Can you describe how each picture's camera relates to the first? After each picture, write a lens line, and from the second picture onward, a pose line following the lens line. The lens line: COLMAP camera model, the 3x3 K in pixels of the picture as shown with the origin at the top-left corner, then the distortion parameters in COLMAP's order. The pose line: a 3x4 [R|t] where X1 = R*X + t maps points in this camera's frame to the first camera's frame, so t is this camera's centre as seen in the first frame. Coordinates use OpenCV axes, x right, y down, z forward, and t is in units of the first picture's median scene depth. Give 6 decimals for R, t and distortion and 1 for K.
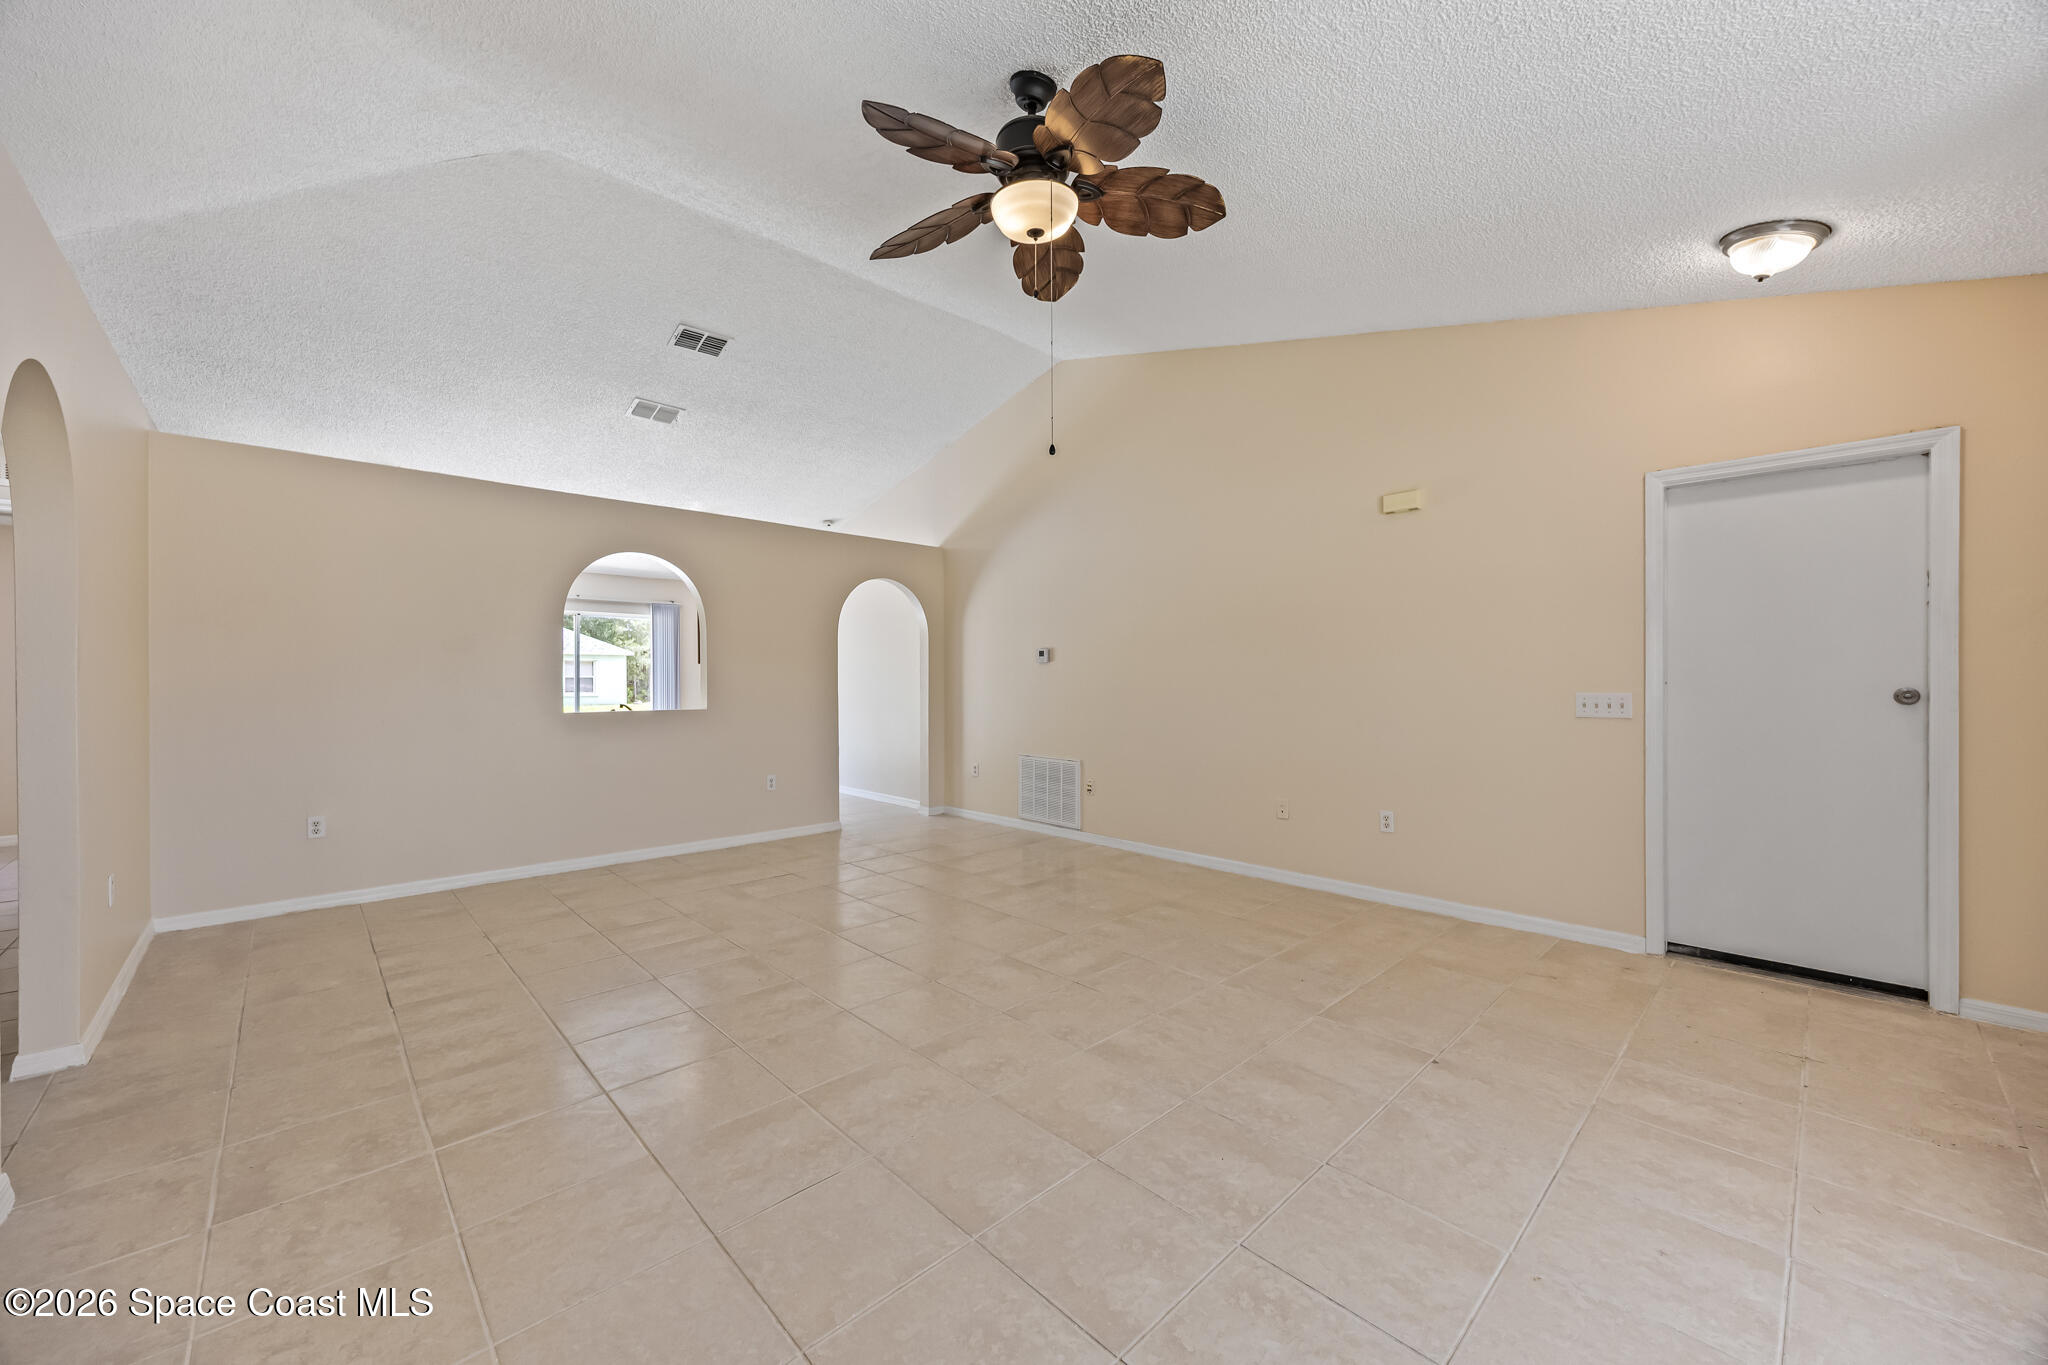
lens RADIAL K [[769.4, 0, 1020.6], [0, 769.4, 675.5], [0, 0, 1]] dist [0.002603, 0.000248]
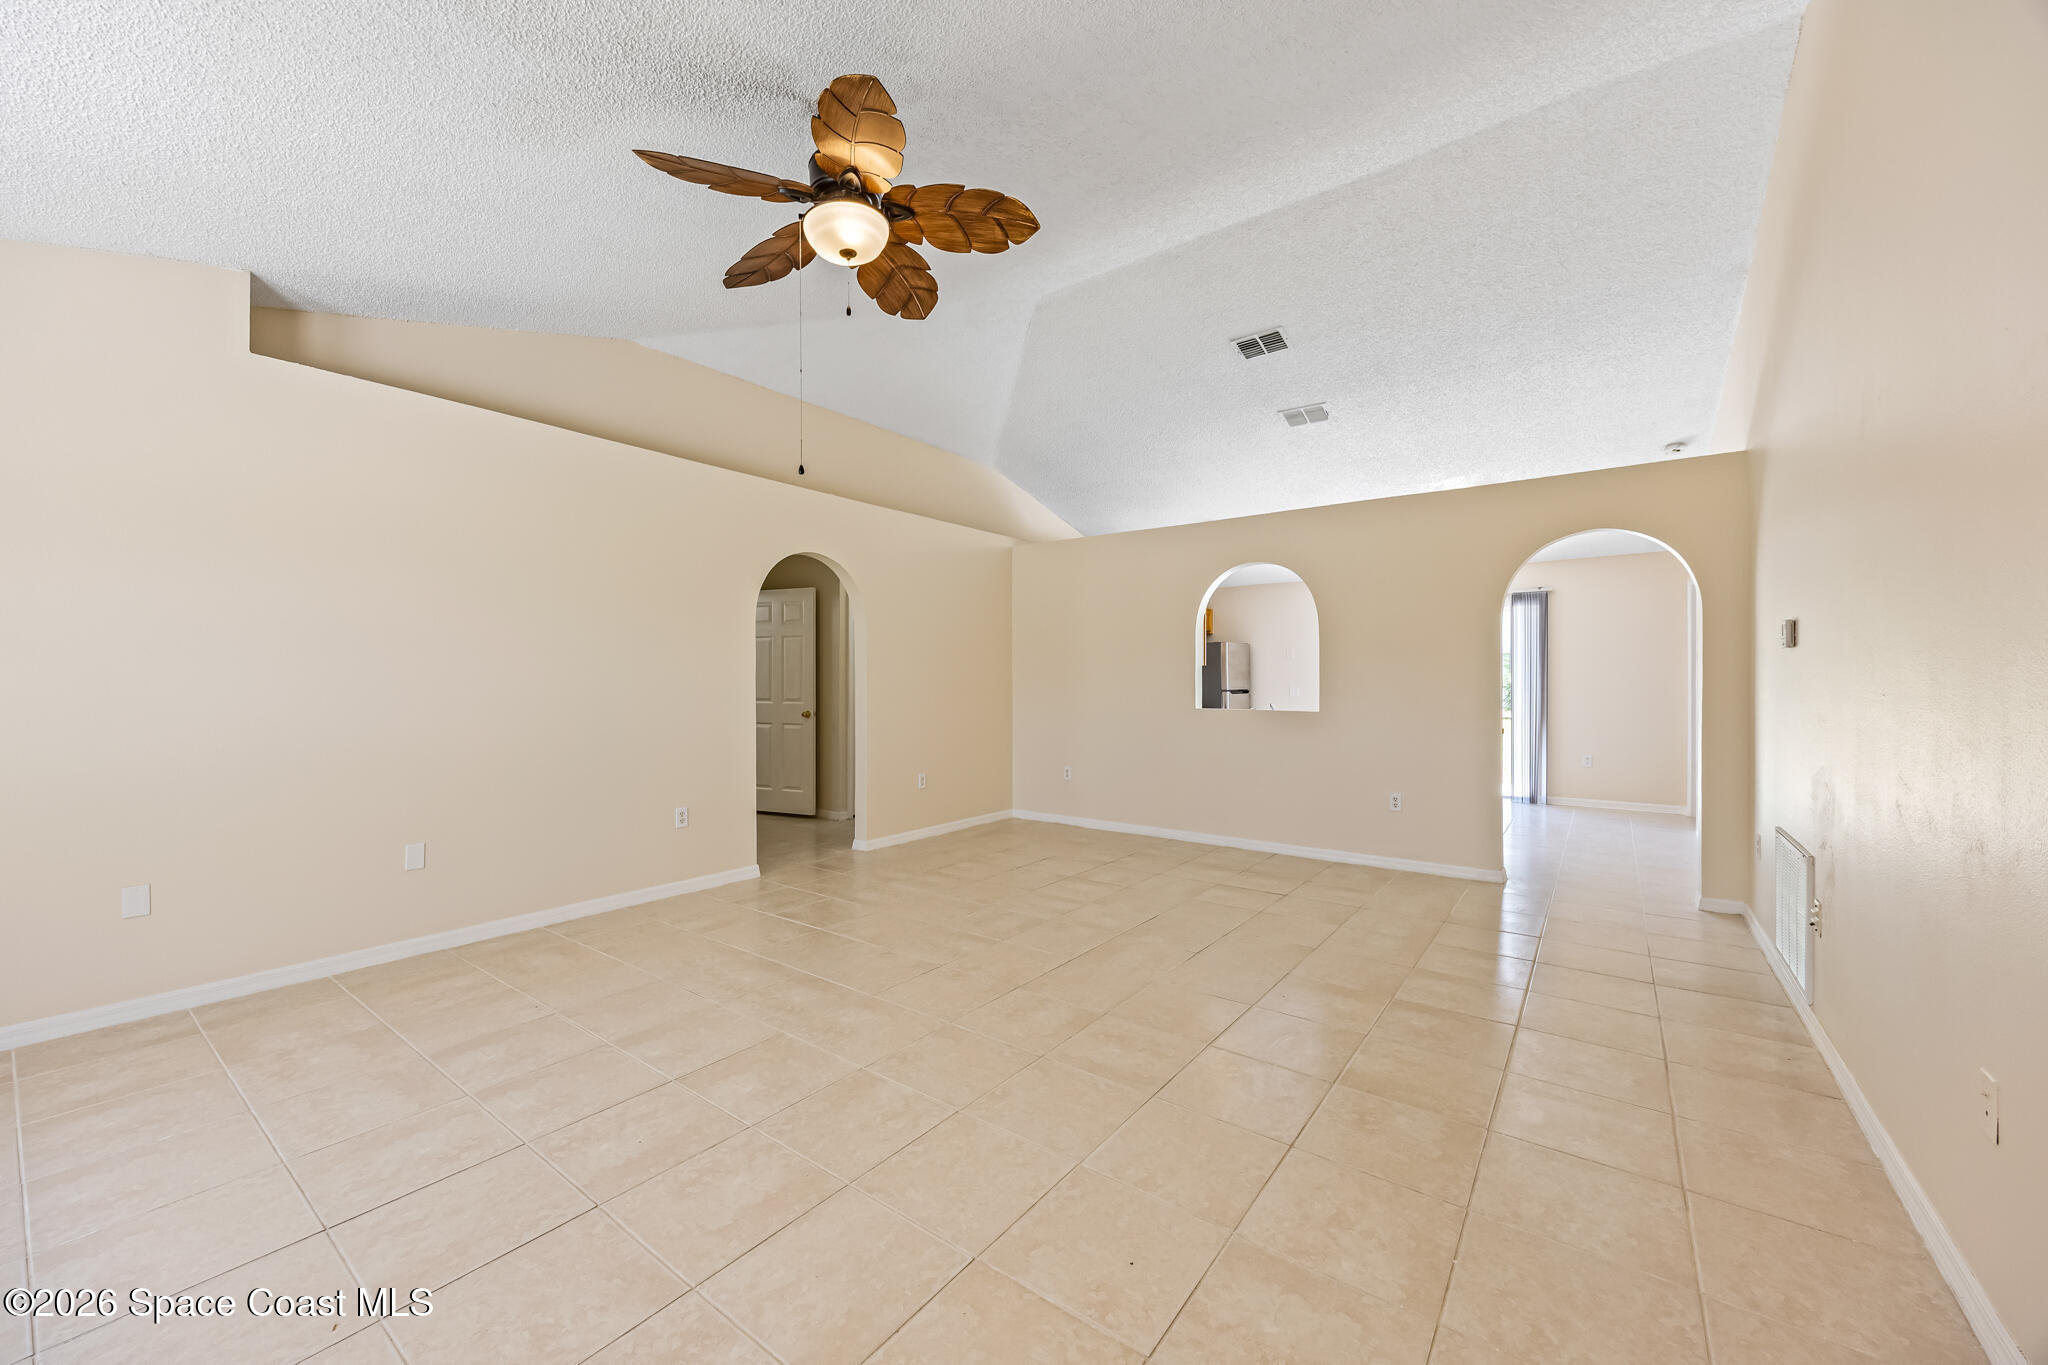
lens RADIAL K [[785.0, 0, 1024.0], [0, 785.0, 682.5], [0, 0, 1]] dist [0.000332, -0.000026]
pose [[0.164884, 0.004900, -0.986301, 0.680225], [0.007137, 0.999956, 0.006161, -0.001621], [0.986287, -0.008055, 0.164841, 0.652307]]
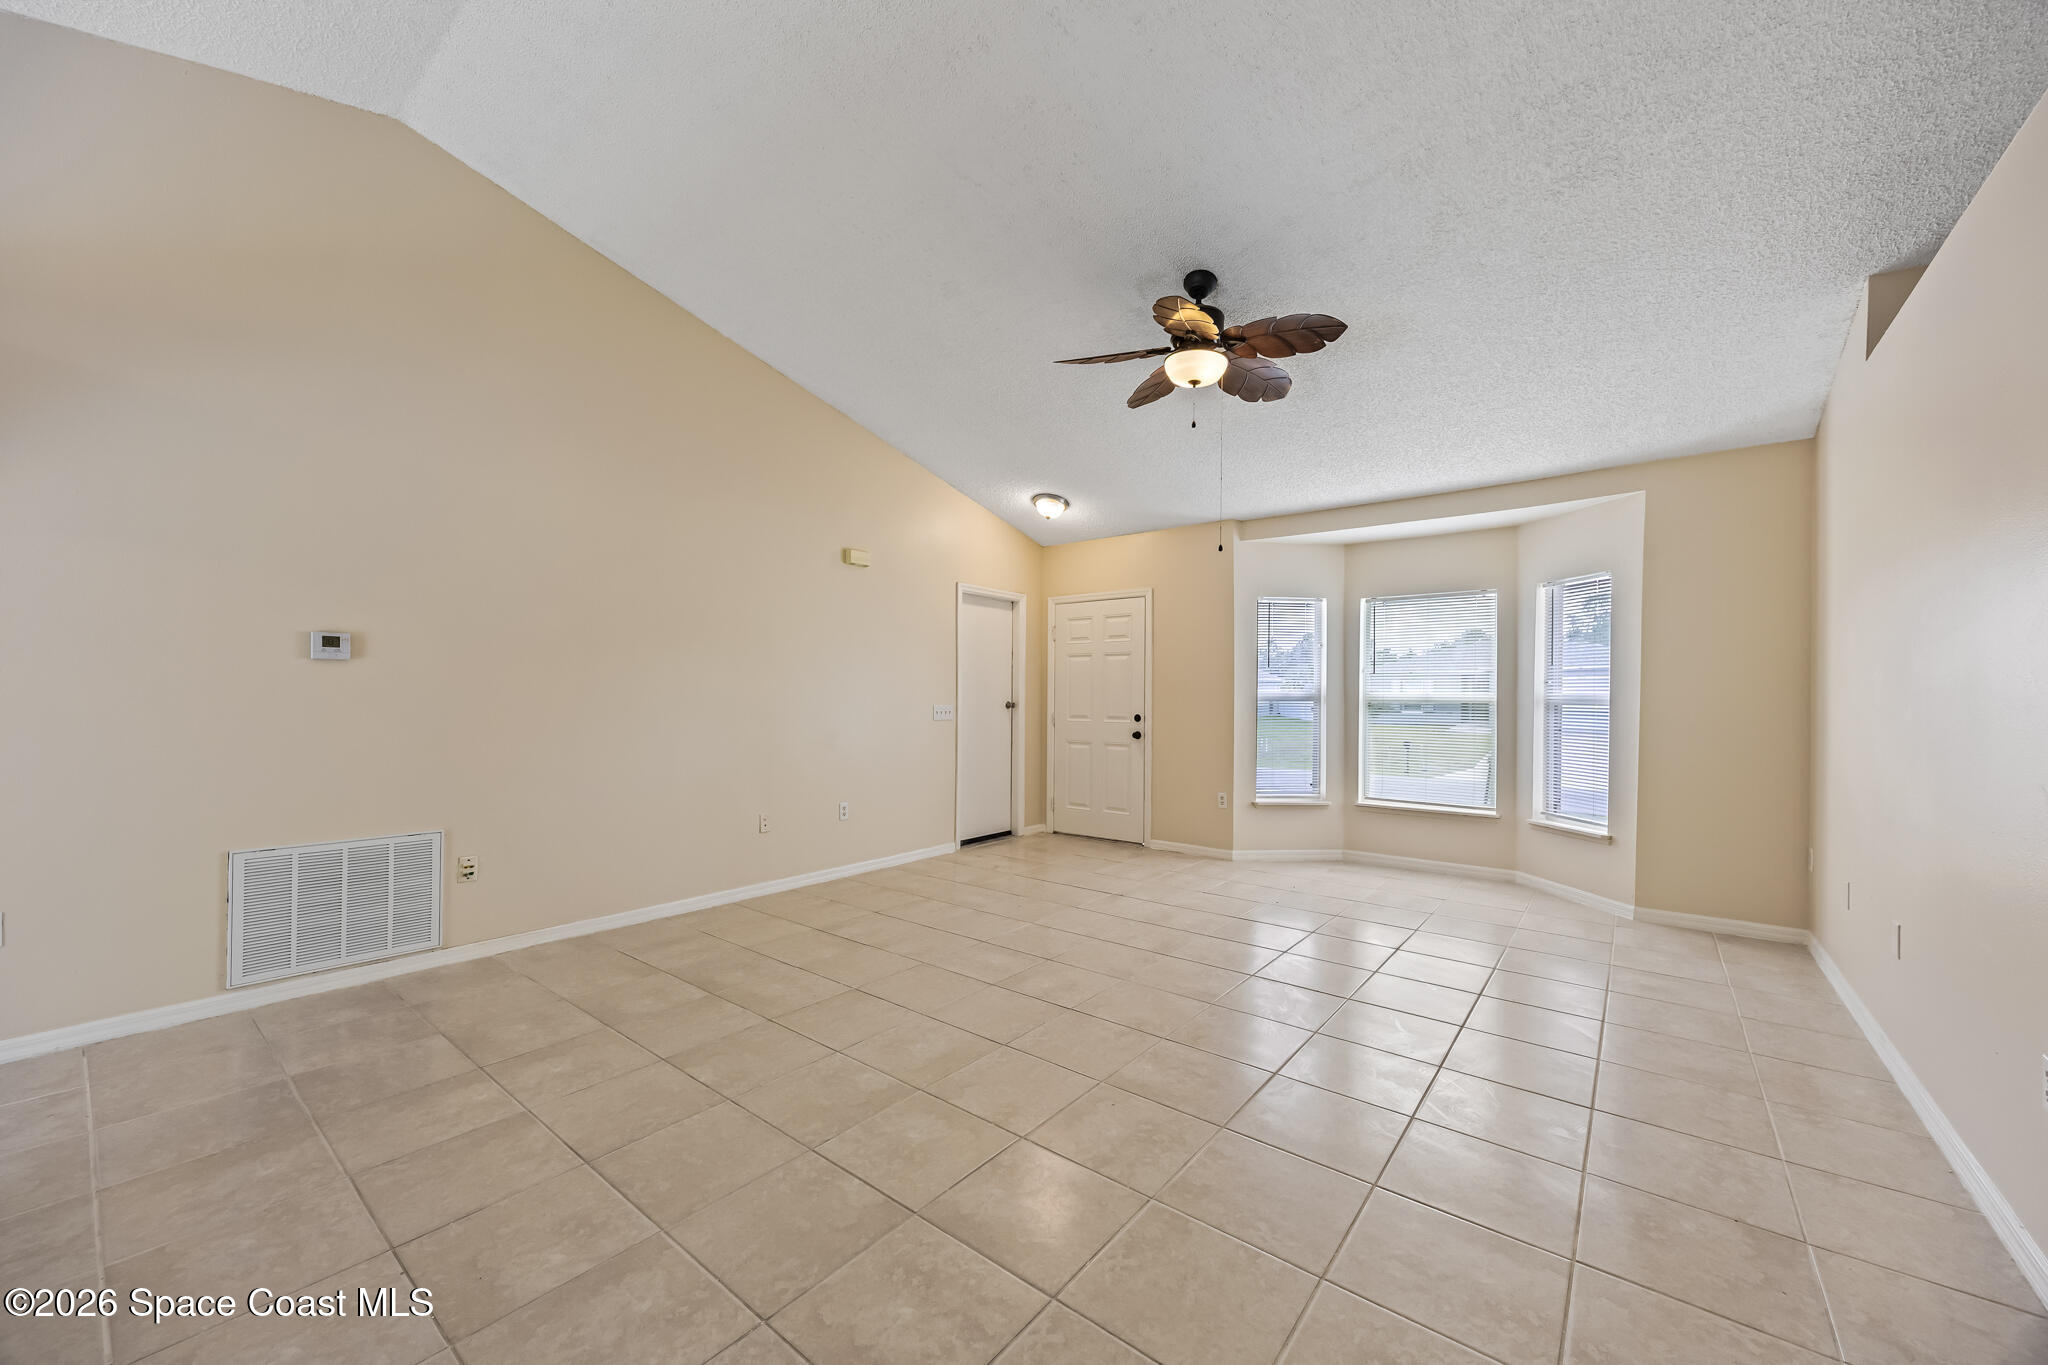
lens RADIAL K [[769.4, 0, 1020.6], [0, 769.4, 675.5], [0, 0, 1]] dist [0.002603, 0.000248]
pose [[-0.134555, 0.026715, 0.990546, -0.827366], [-0.014427, 0.999478, -0.028916, 0.003927], [-0.990801, -0.018181, -0.134099, 0.922857]]
